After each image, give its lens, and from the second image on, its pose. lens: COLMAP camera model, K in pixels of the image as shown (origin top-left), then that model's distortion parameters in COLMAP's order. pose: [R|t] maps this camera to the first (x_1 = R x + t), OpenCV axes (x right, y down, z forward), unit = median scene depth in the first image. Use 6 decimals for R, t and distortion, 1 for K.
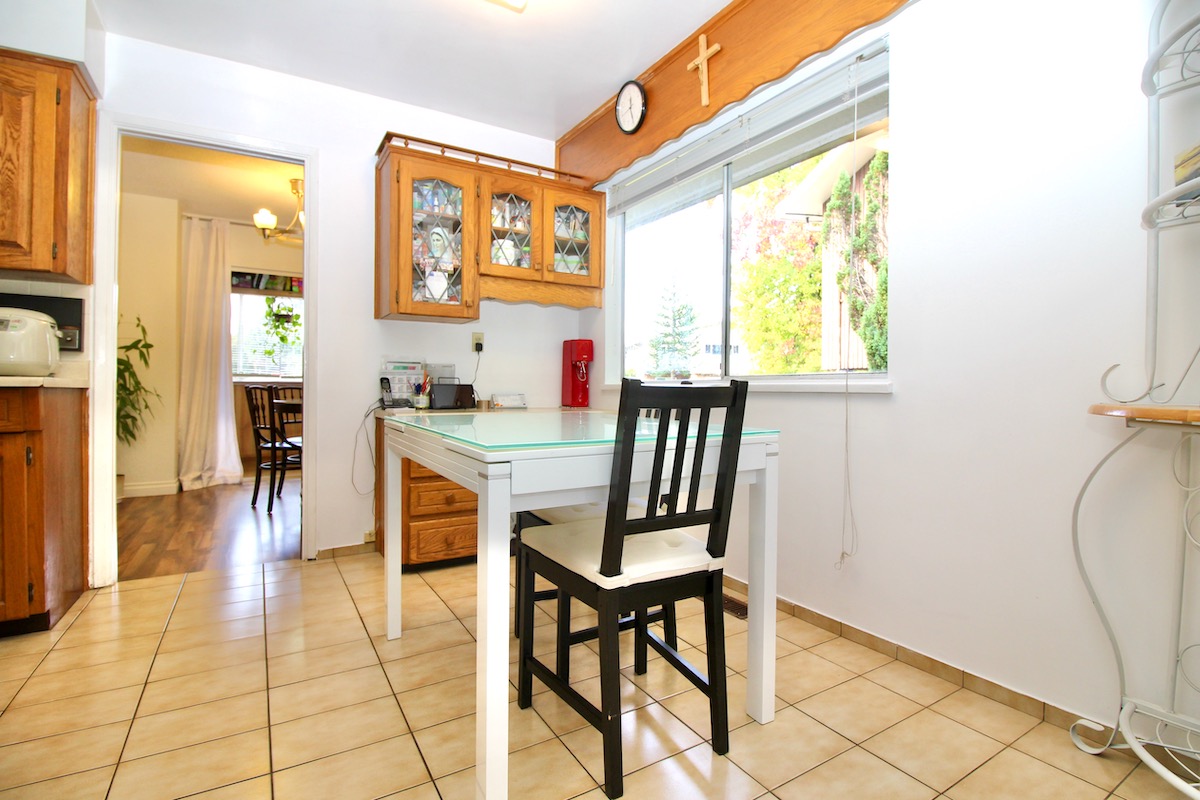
lens RADIAL K [[567.3, 0, 604.2], [0, 567.3, 389.9], [0, 0, 1]] dist [-0.001493, -0.014235]
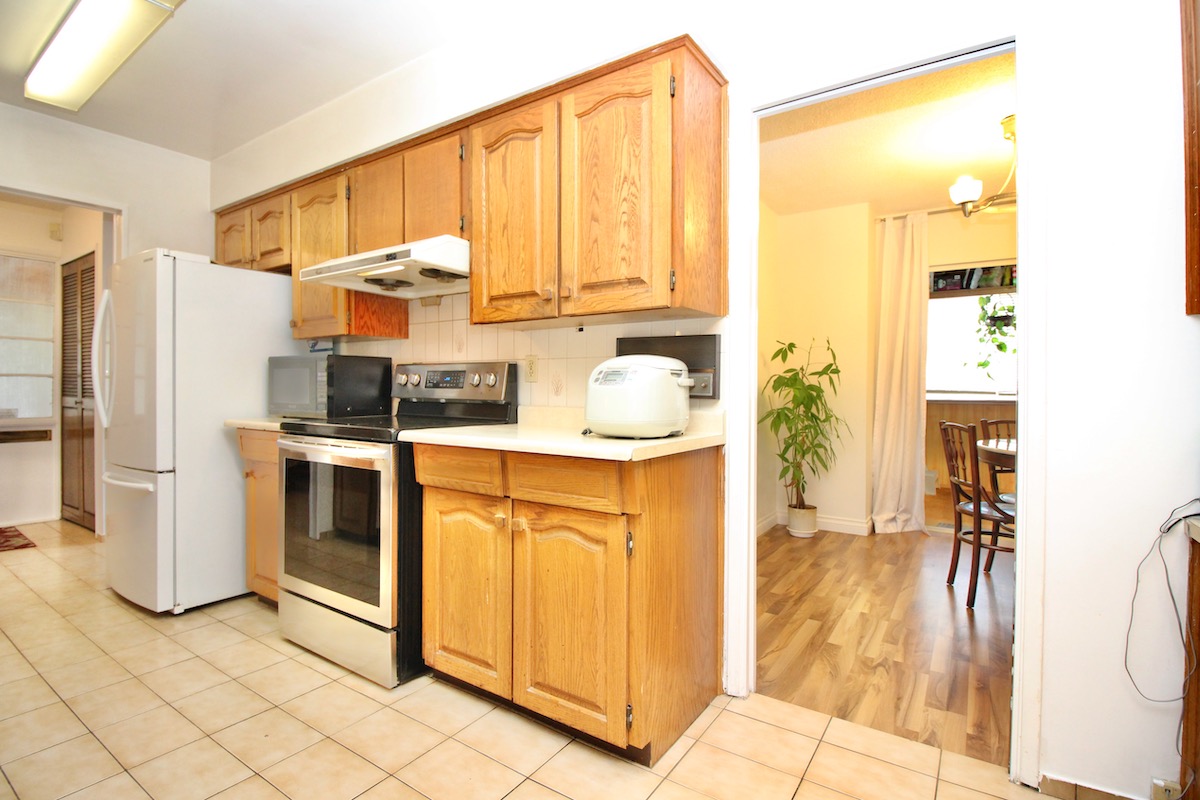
lens RADIAL K [[567.3, 0, 604.2], [0, 567.3, 389.9], [0, 0, 1]] dist [-0.001493, -0.014235]
pose [[0.419730, -0.002047, -0.907647, -0.143649], [-0.002865, 0.999989, -0.003580, -0.044521], [0.907644, 0.004103, 0.419720, 0.285575]]
